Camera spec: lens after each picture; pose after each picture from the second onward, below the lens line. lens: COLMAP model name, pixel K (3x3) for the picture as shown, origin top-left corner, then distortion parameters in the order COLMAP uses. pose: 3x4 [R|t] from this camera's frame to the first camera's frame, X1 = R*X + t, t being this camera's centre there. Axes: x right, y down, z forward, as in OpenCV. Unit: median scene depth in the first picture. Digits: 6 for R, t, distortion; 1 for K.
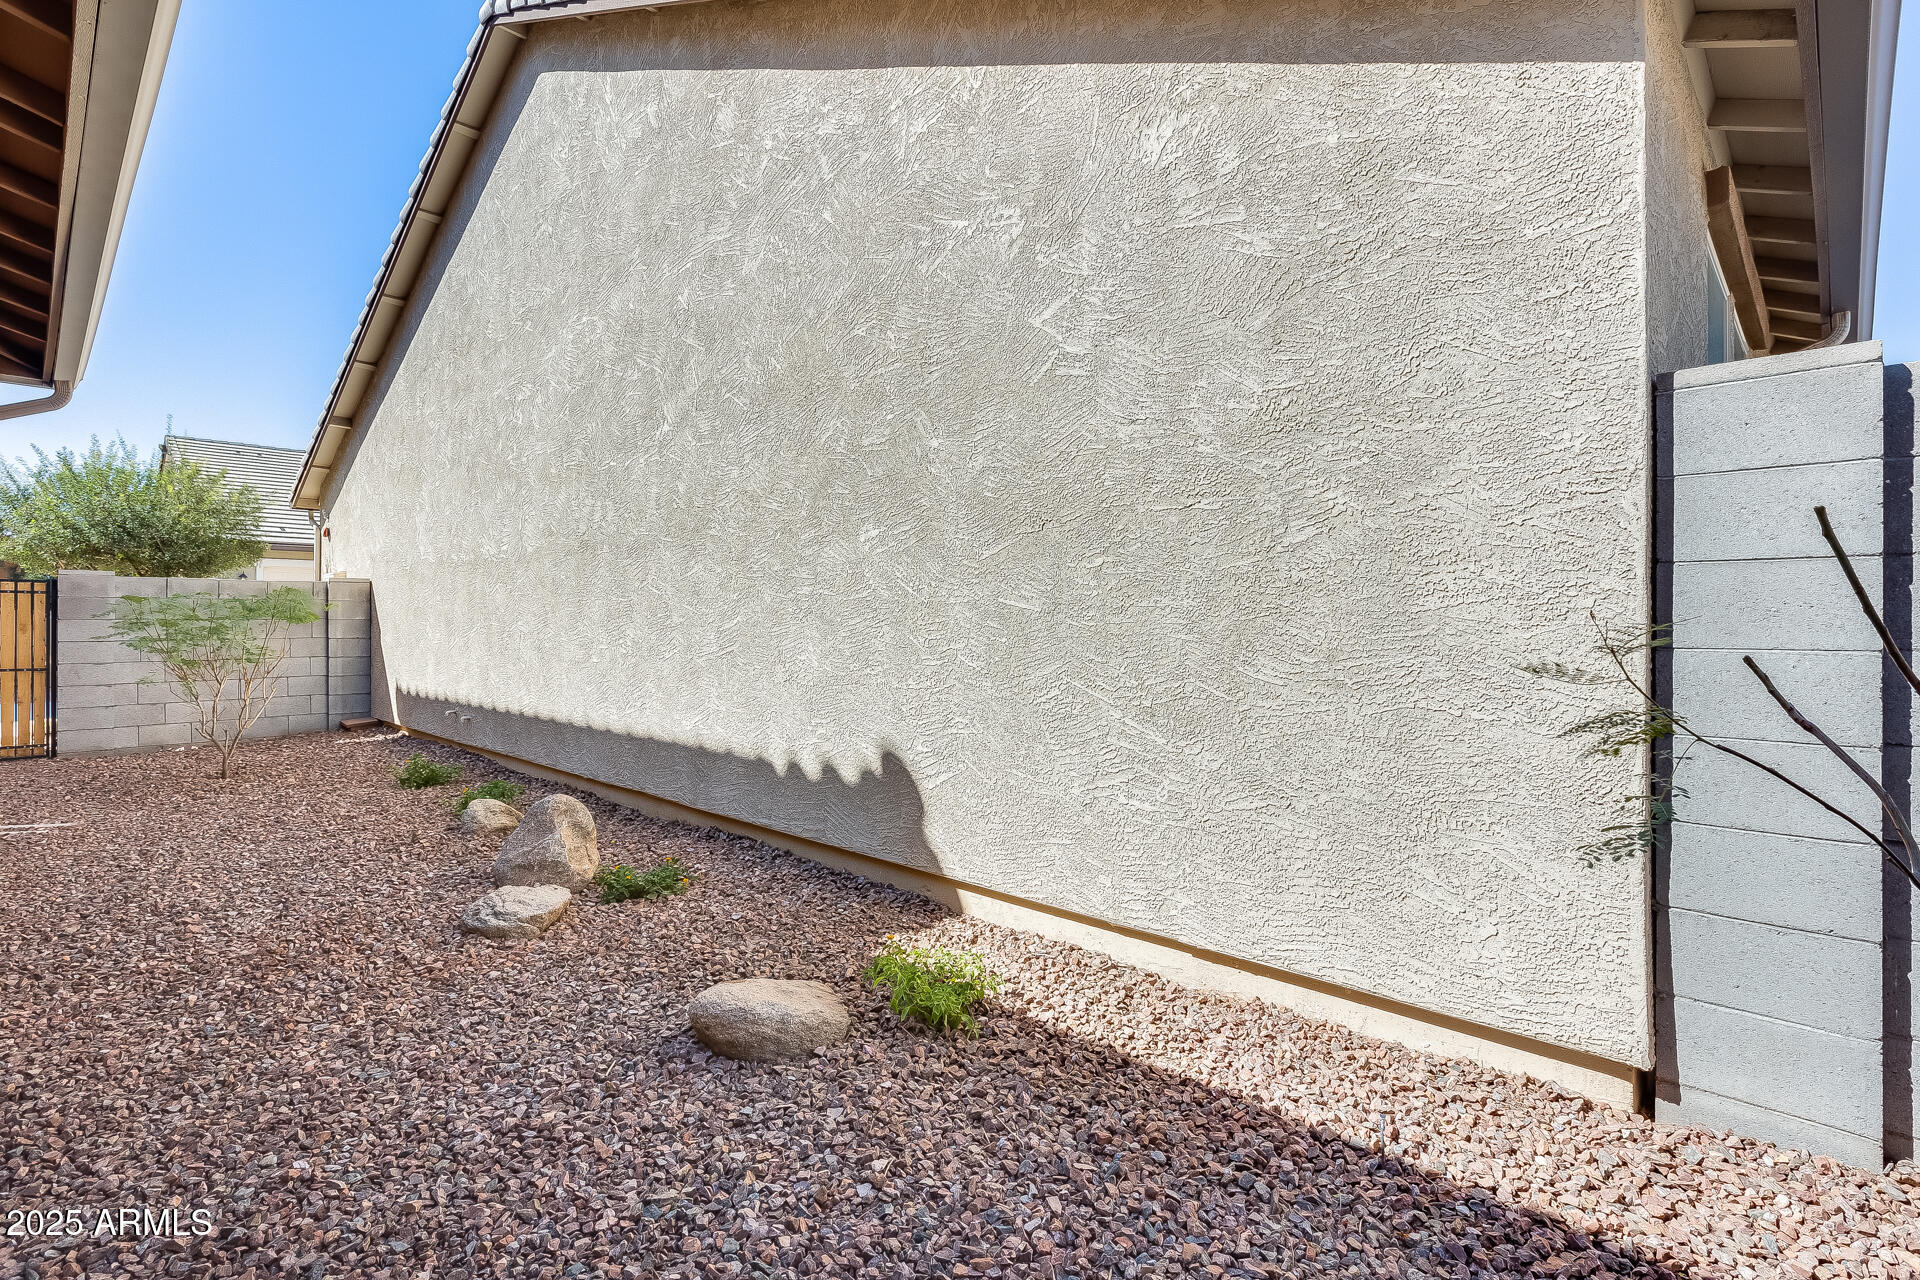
lens RADIAL K [[909.7, 0, 953.3], [0, 909.7, 638.8], [0, 0, 1]] dist [0.001618, -0.002801]
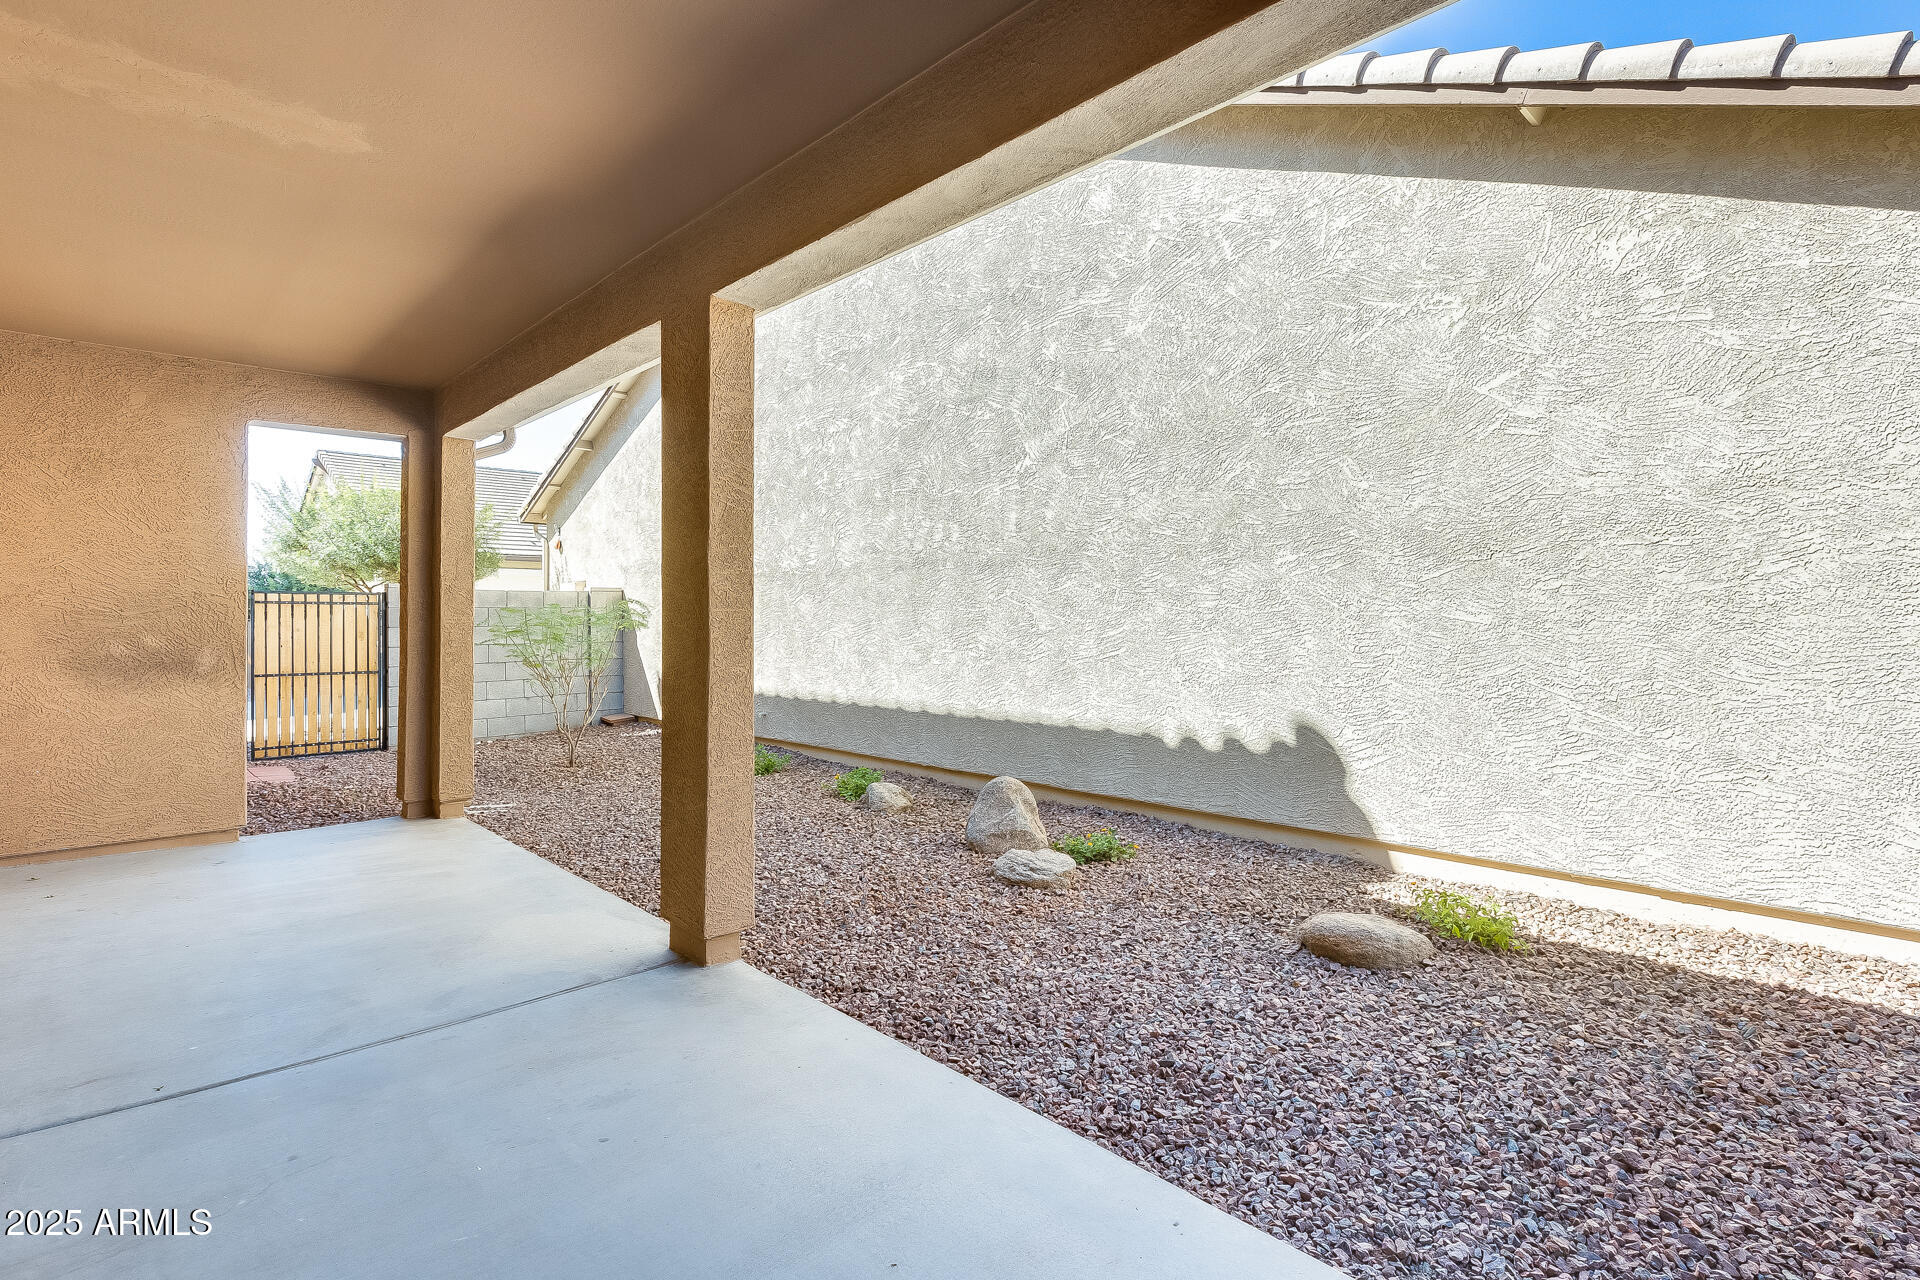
lens RADIAL K [[909.7, 0, 964.8], [0, 909.7, 631.2], [0, 0, 1]] dist [0.001618, -0.002801]
pose [[0.999370, -0.008072, -0.034569, -0.559518], [0.007986, 0.999965, -0.002633, -0.022173], [0.034589, 0.002355, 0.999399, -0.253021]]
